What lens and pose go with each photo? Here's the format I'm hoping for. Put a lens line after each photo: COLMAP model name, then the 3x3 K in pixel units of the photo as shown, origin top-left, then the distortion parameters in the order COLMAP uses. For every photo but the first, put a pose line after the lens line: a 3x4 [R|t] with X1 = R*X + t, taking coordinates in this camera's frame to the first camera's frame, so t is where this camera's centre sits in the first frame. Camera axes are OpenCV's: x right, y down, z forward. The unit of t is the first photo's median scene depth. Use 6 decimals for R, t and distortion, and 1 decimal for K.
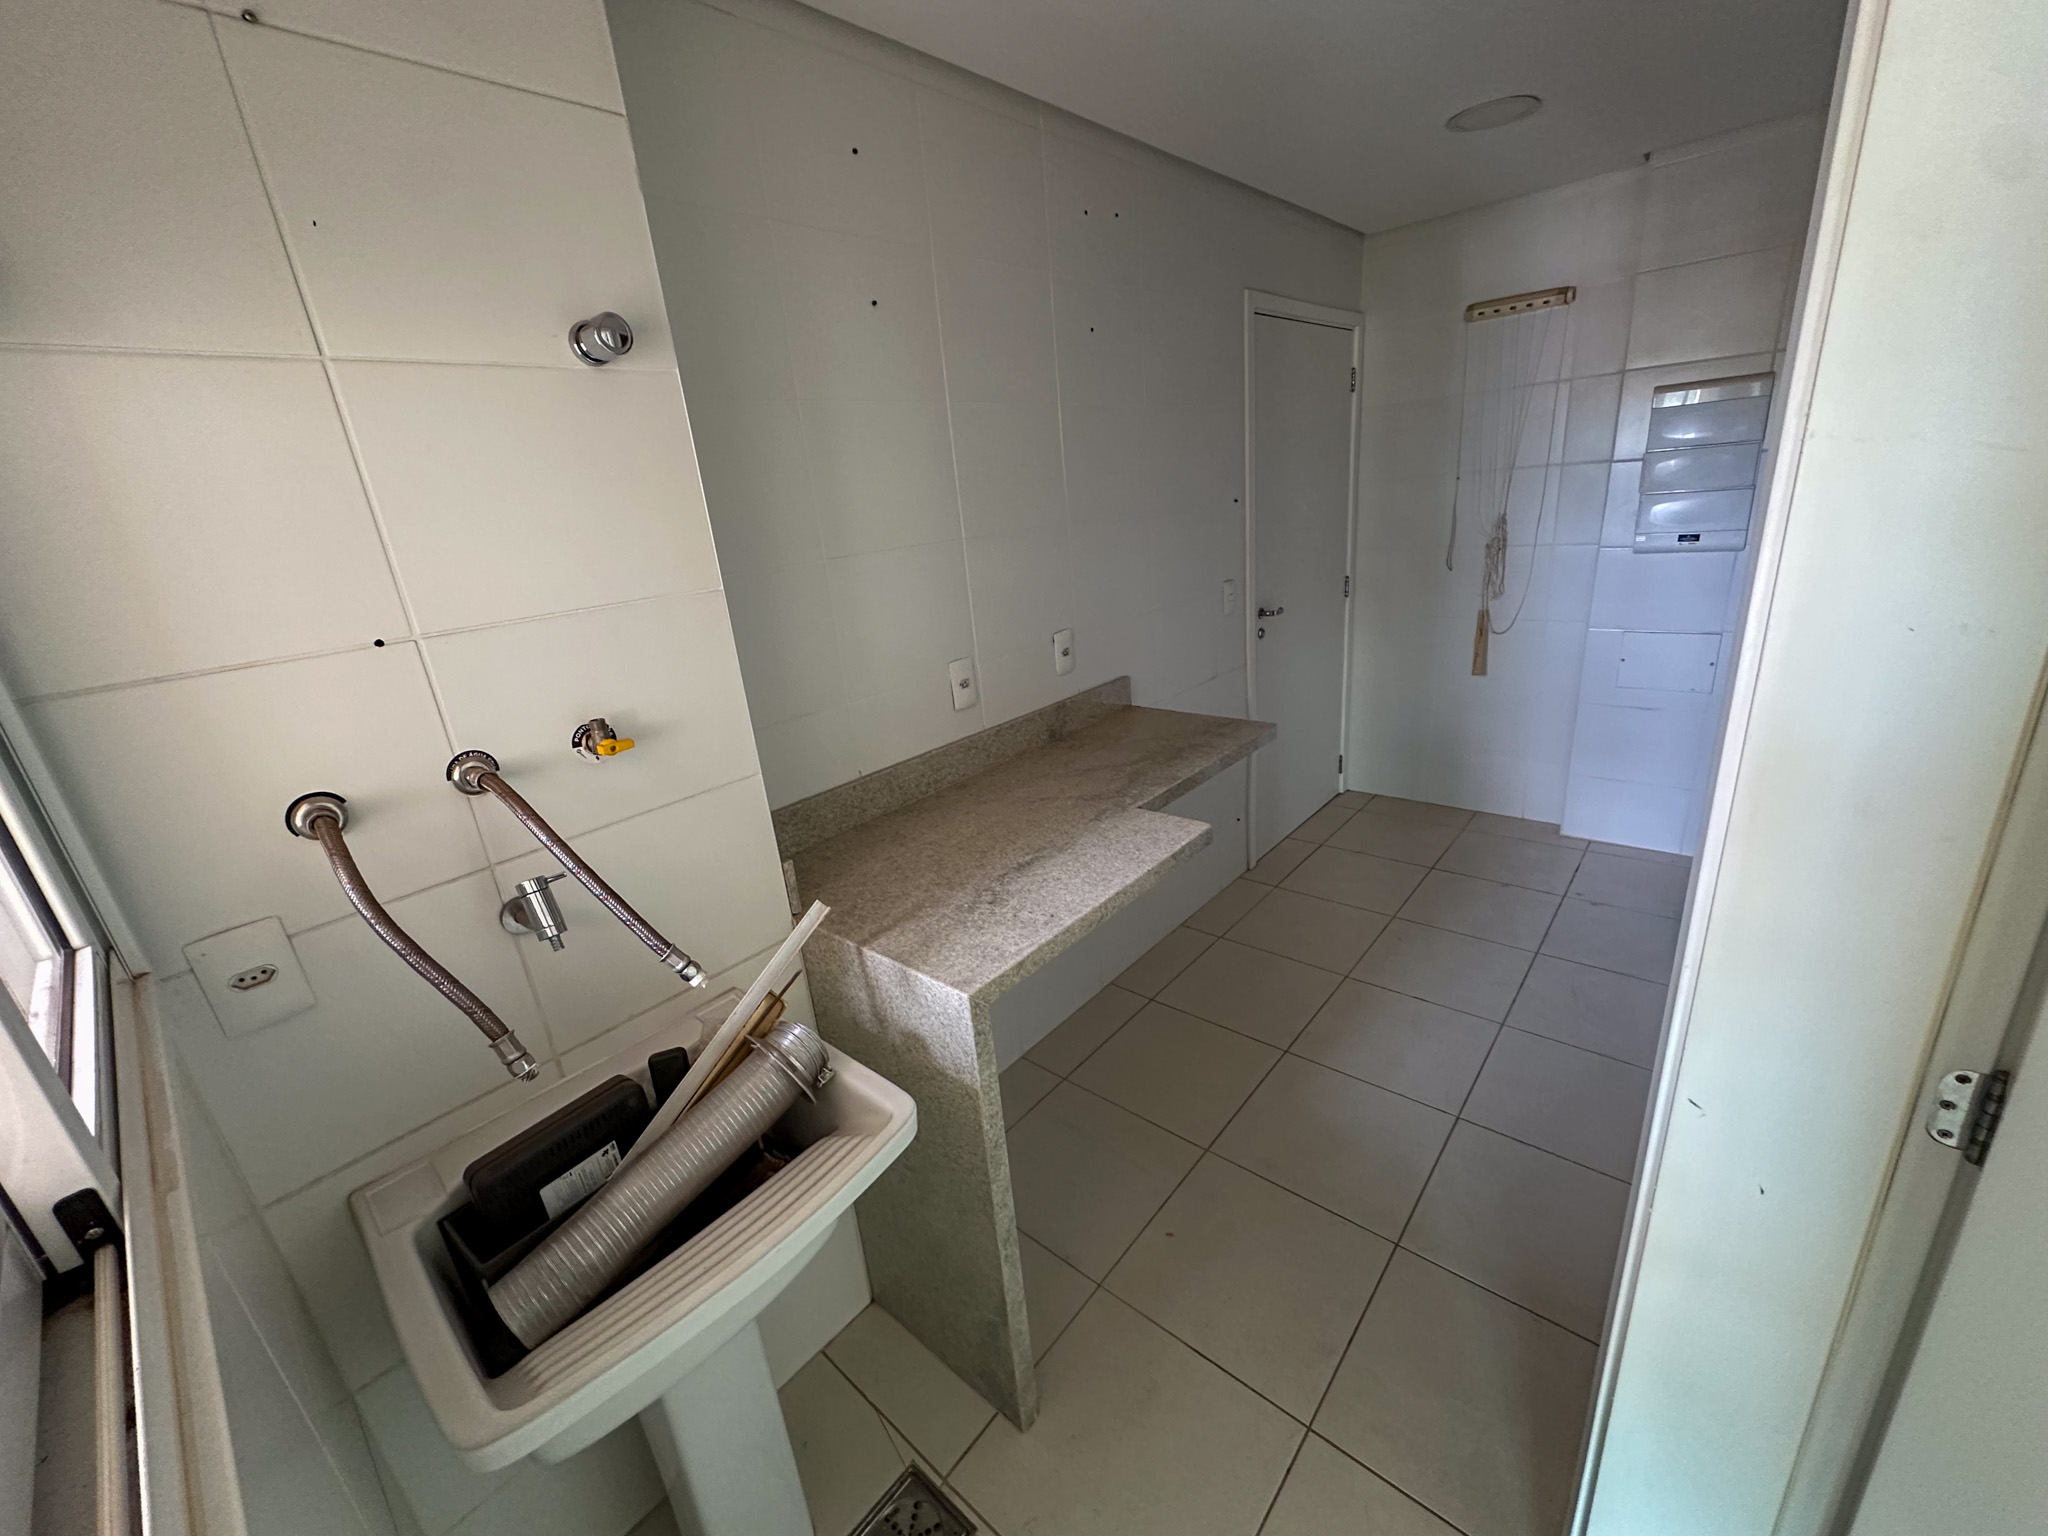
lens RADIAL K [[815.2, 0, 1024.0], [0, 815.2, 768.0], [0, 0, 1]] dist [-0.001564, 0.000461]
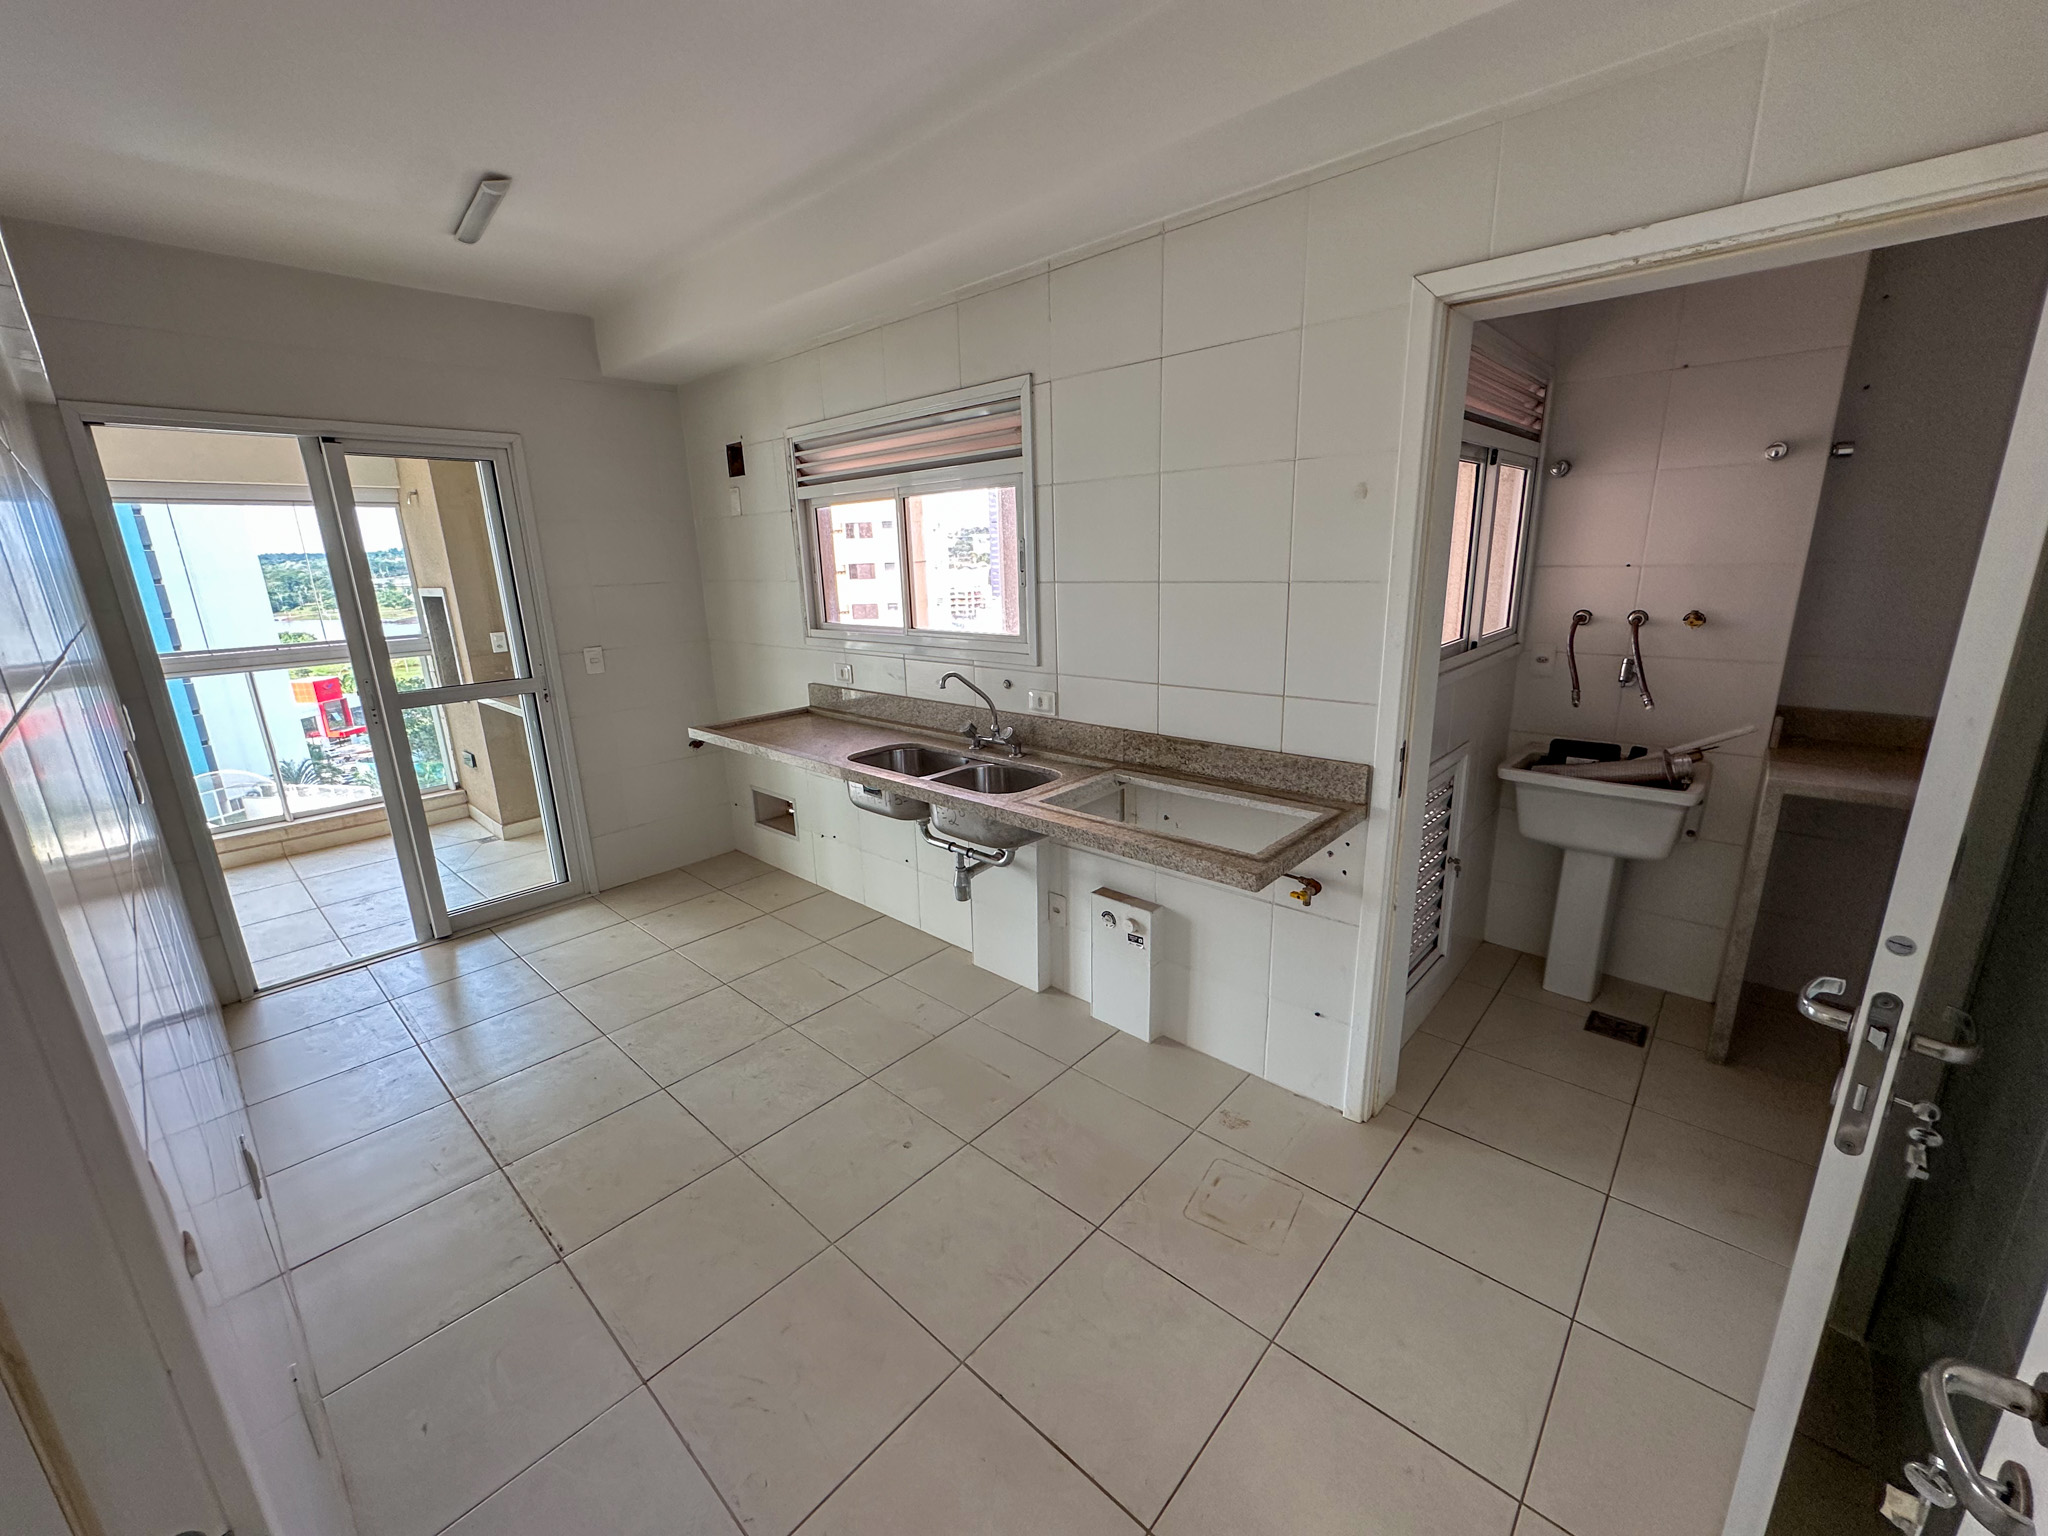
lens RADIAL K [[815.2, 0, 1024.0], [0, 815.2, 768.0], [0, 0, 1]] dist [-0.001564, 0.000461]
pose [[-0.014873, 0.345858, -0.938169, 1.940098], [-0.294781, 0.895054, 0.334637, 0.136583], [0.955449, 0.281532, 0.088640, -0.977698]]
